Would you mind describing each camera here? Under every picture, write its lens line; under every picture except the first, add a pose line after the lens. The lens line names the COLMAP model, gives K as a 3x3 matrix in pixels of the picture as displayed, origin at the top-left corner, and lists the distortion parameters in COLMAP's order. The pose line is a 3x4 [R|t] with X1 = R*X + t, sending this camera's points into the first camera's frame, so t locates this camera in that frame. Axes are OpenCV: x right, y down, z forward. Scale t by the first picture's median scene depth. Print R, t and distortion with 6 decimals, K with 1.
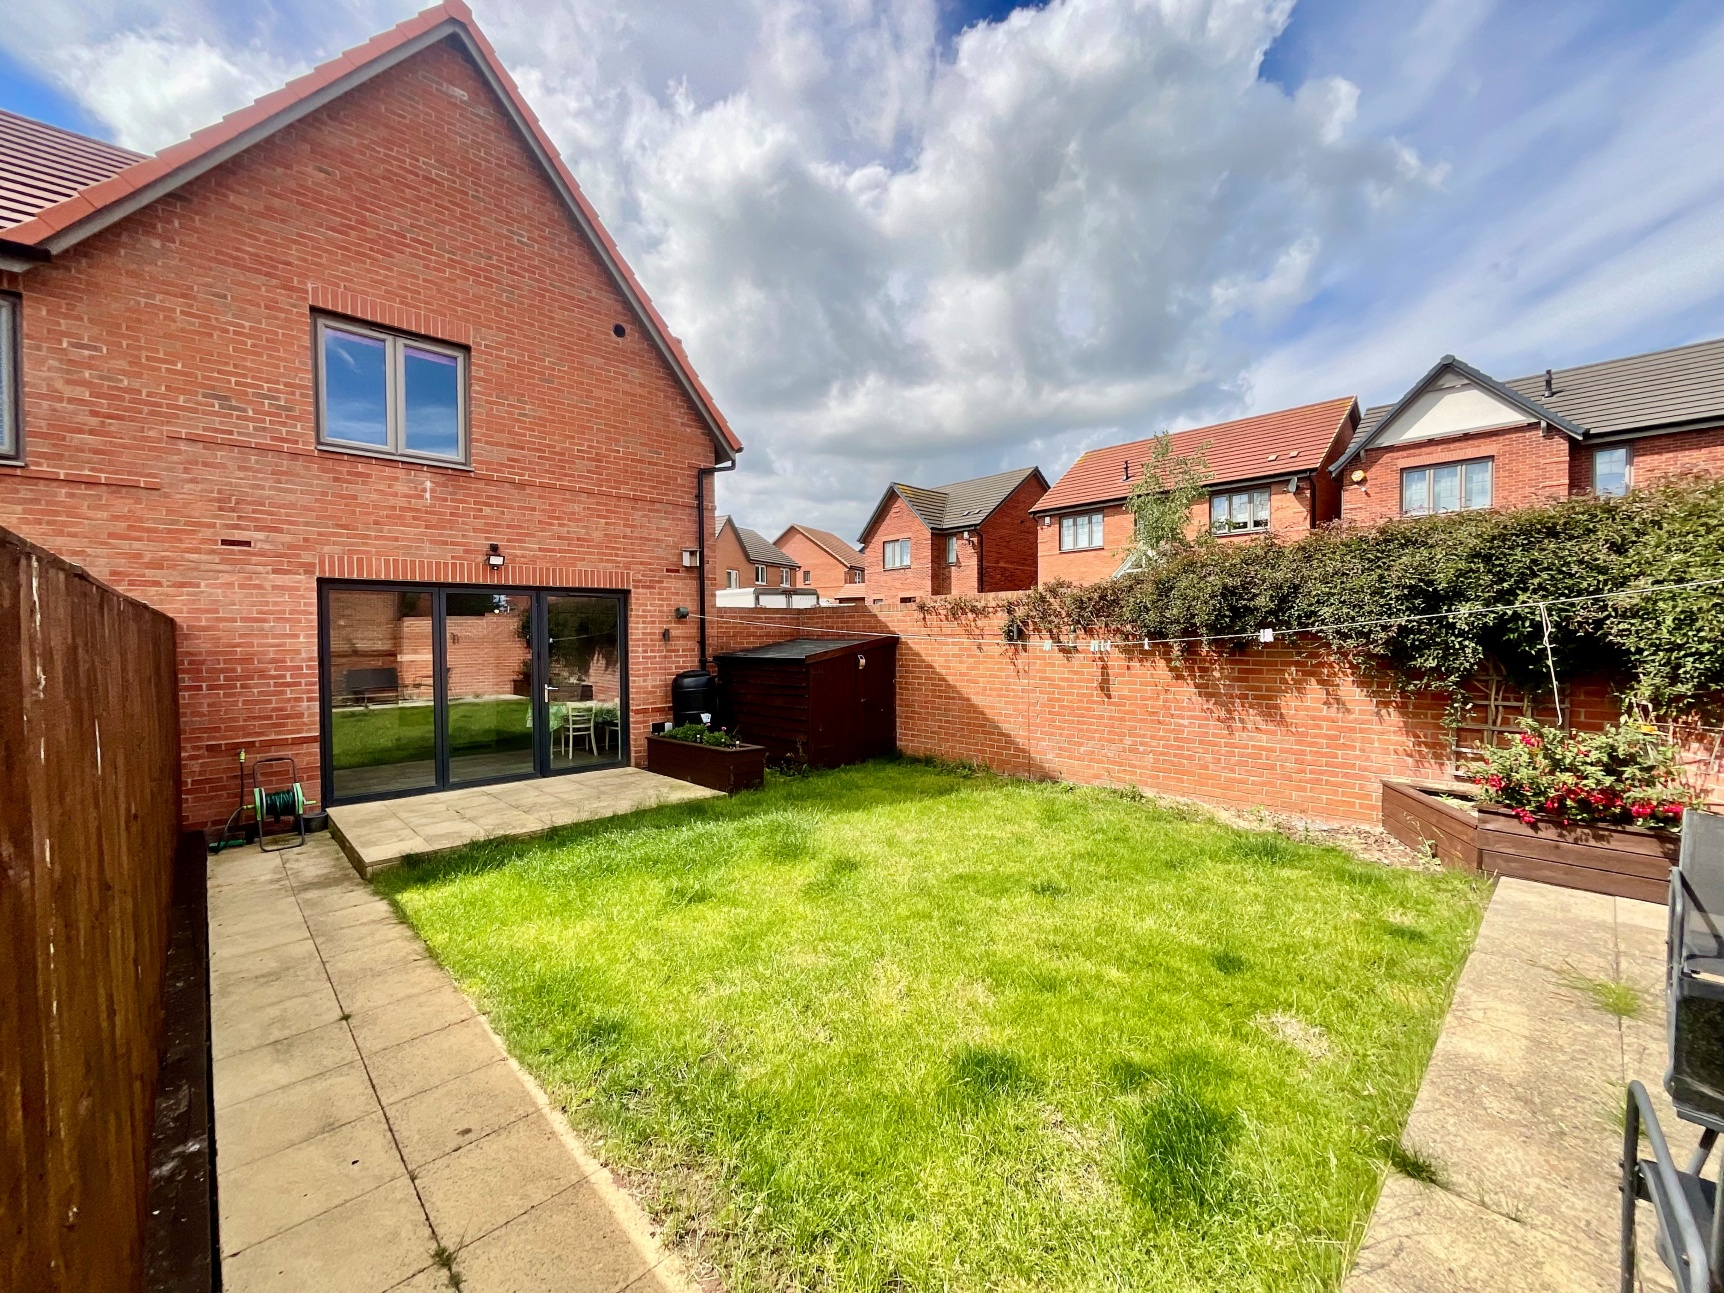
lens RADIAL K [[706.2, 0, 875.2], [0, 706.2, 645.6], [0, 0, 1]] dist [-0.011371, 0.010563]
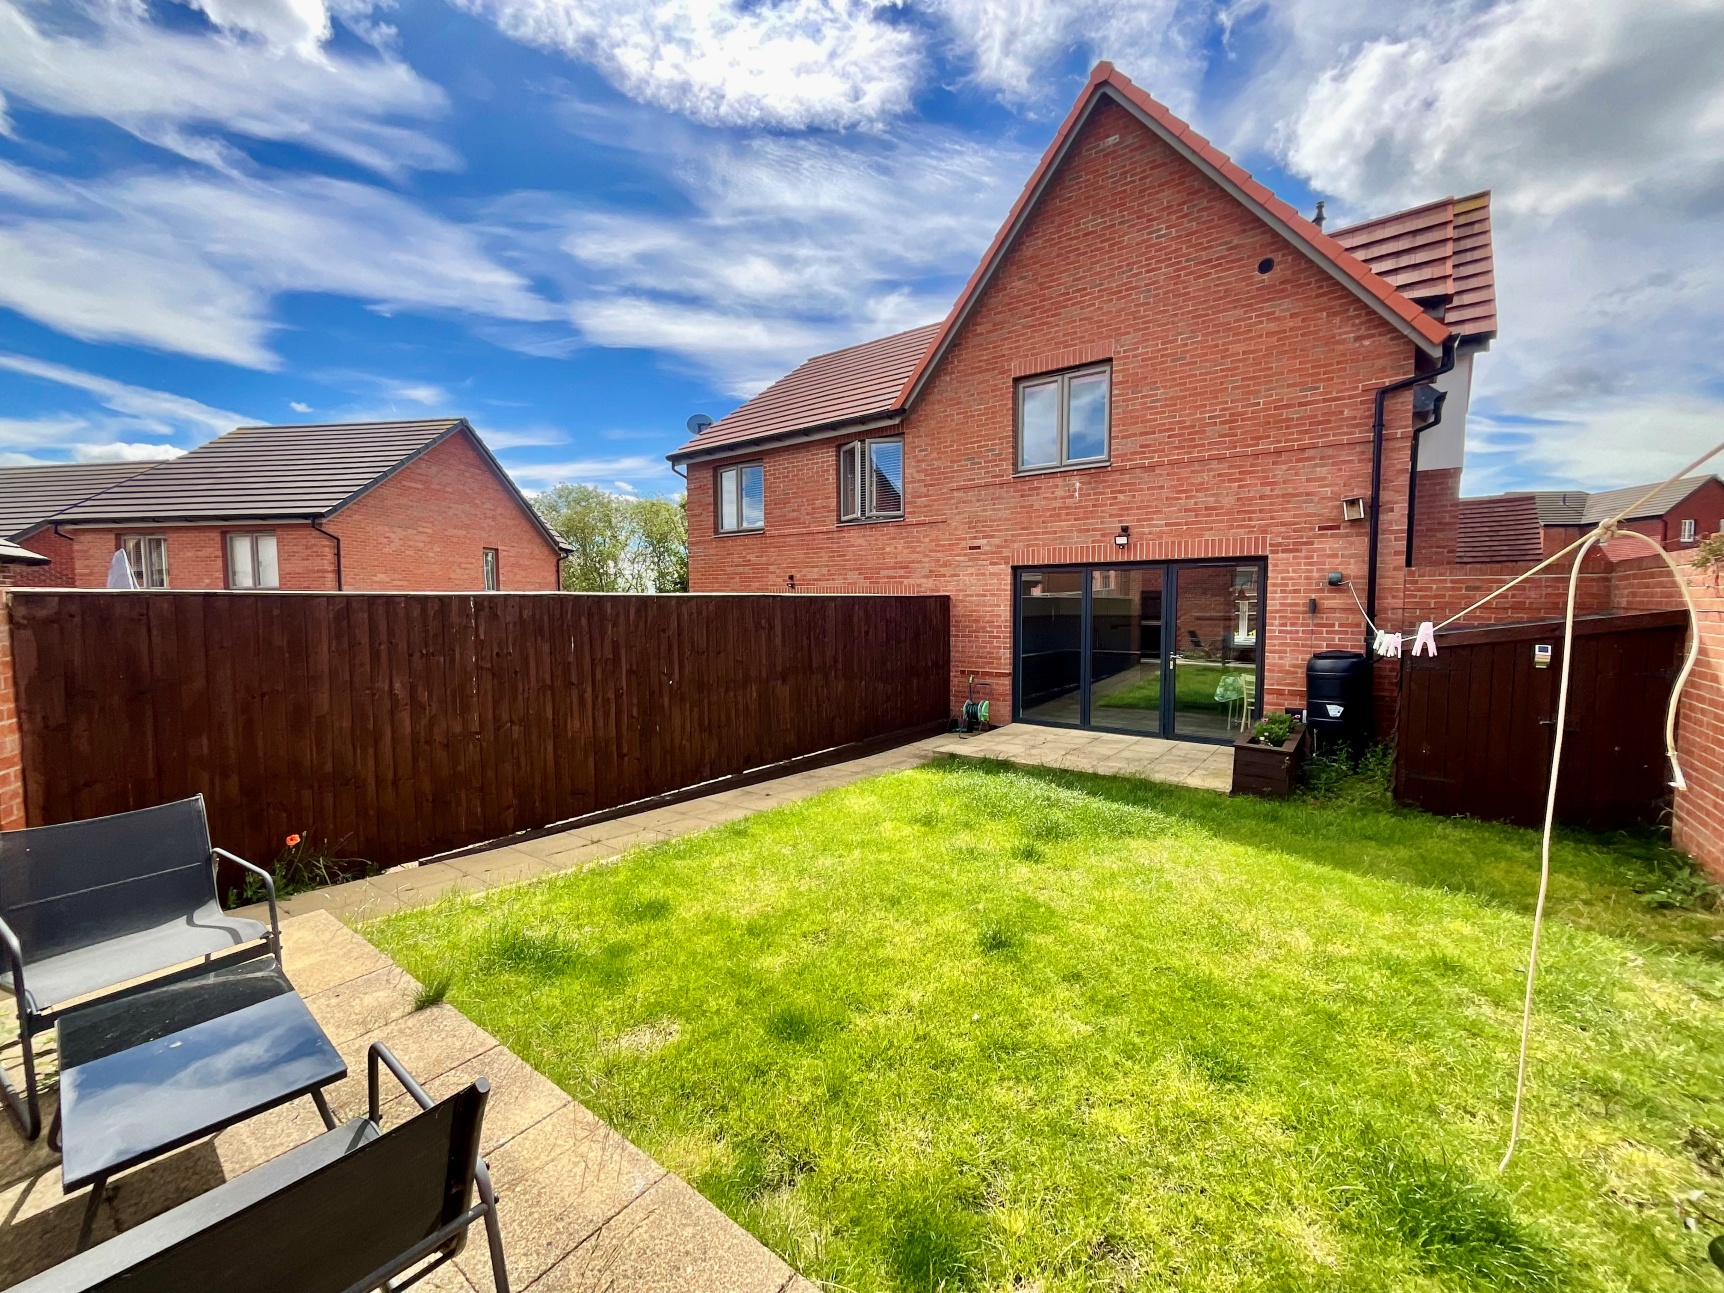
lens RADIAL K [[724.3, 0, 866.2], [0, 724.3, 643.8], [0, 0, 1]] dist [0.000206, 0.000389]
pose [[0.143850, 0.060701, -0.987736, 0.563977], [-0.014085, 0.998142, 0.059289, -0.016735], [0.989499, 0.005383, 0.144438, 0.411988]]
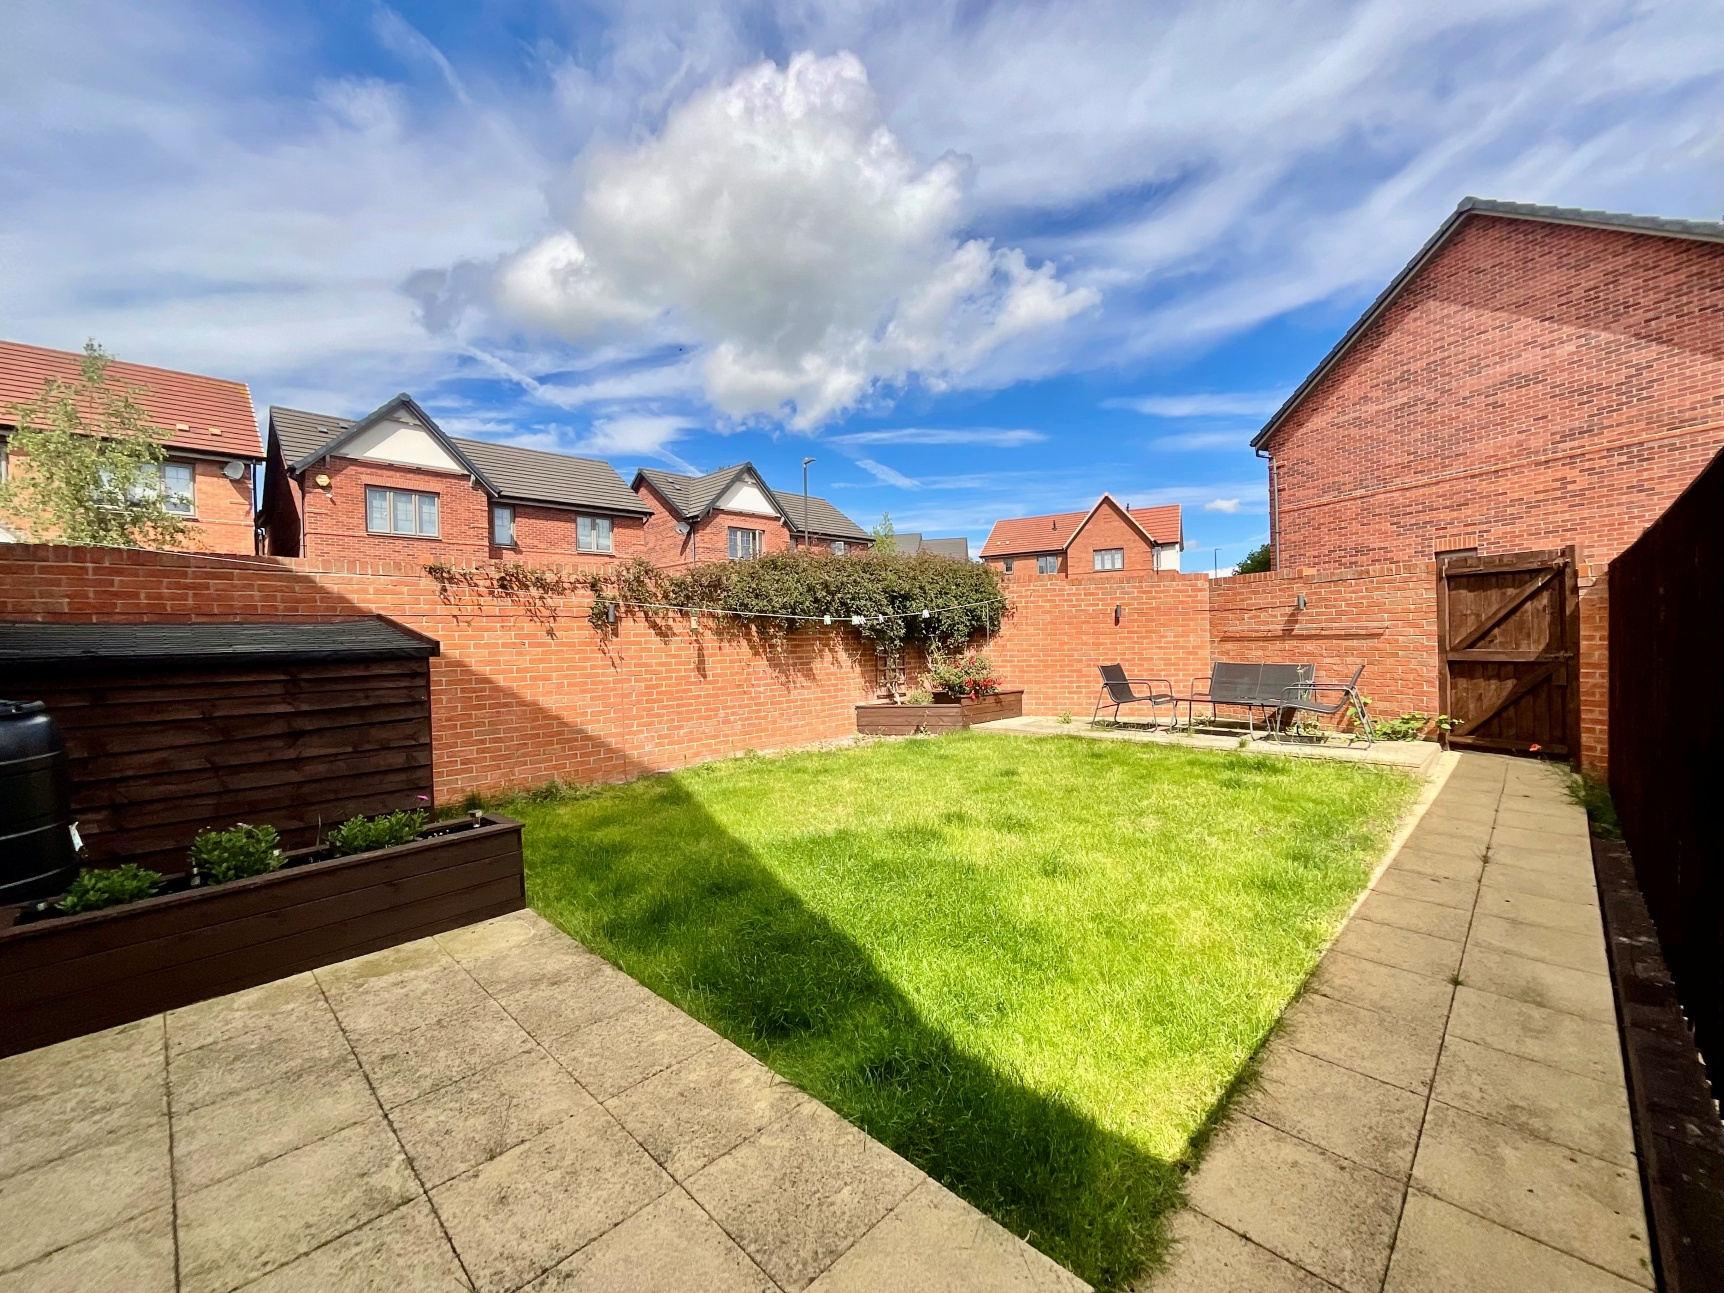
lens RADIAL K [[686.8, 0, 867.6], [0, 686.8, 650.6], [0, 0, 1]] dist [-0.000899, -0.000176]
pose [[-0.025242, -0.008795, 0.999643, -0.675464], [0.042851, 0.999033, 0.009872, 0.032207], [-0.998763, 0.043085, -0.024841, 0.740273]]
